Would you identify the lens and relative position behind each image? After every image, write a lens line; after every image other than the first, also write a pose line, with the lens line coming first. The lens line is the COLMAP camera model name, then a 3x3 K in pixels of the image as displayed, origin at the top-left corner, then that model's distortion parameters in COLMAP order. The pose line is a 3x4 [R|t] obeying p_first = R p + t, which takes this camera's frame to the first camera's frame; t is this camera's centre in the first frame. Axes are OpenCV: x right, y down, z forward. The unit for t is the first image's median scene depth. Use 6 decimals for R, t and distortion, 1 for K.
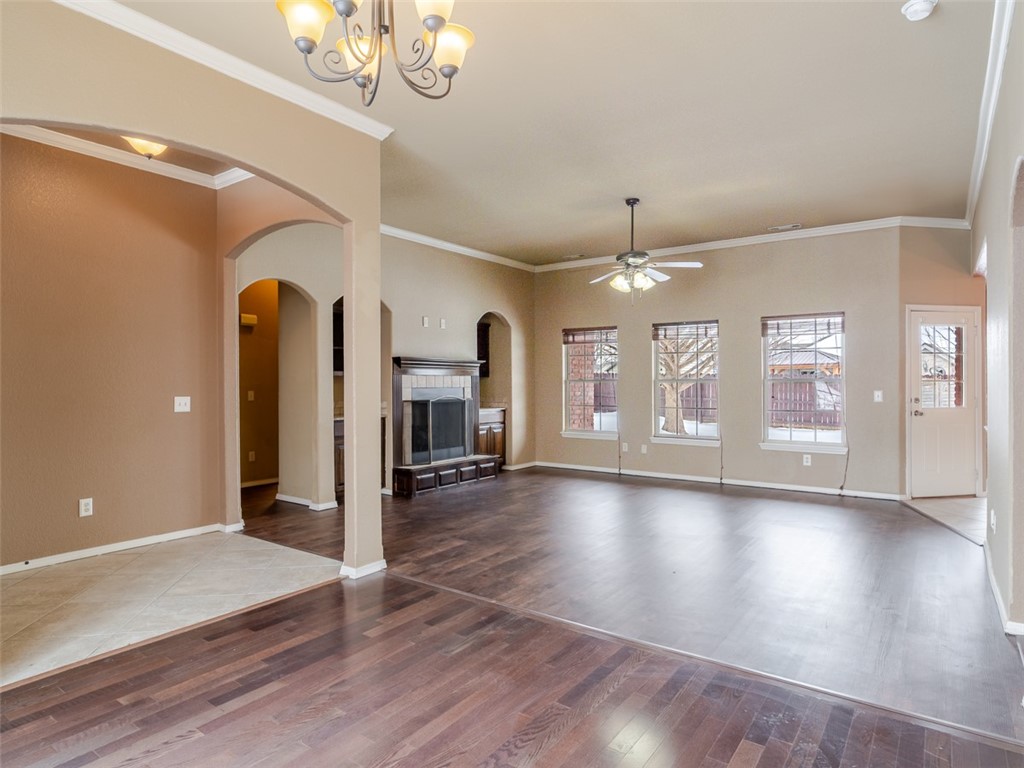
lens RADIAL K [[600.5, 0, 506.9], [0, 600.5, 377.3], [0, 0, 1]] dist [-0.002138, 0.000837]
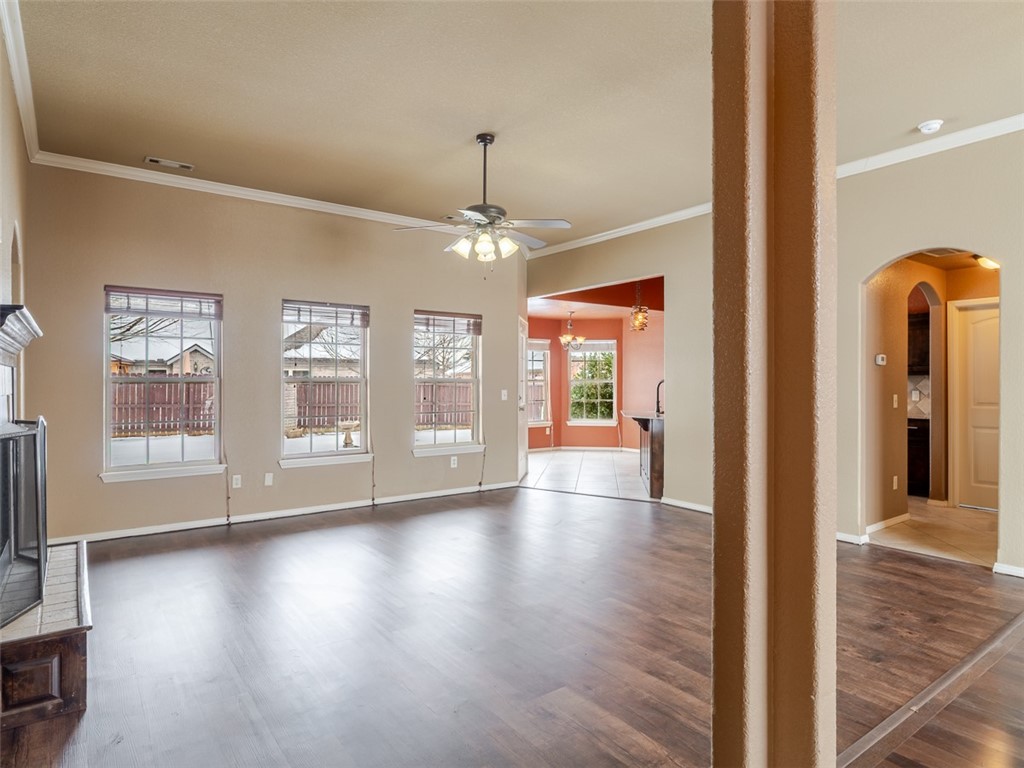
lens RADIAL K [[600.5, 0, 506.9], [0, 600.5, 377.3], [0, 0, 1]] dist [-0.002138, 0.000837]
pose [[0.298067, 0.007967, 0.954512, -0.392141], [-0.008750, 0.999946, -0.005614, 0.004774], [-0.954505, -0.006678, 0.298120, 0.605803]]
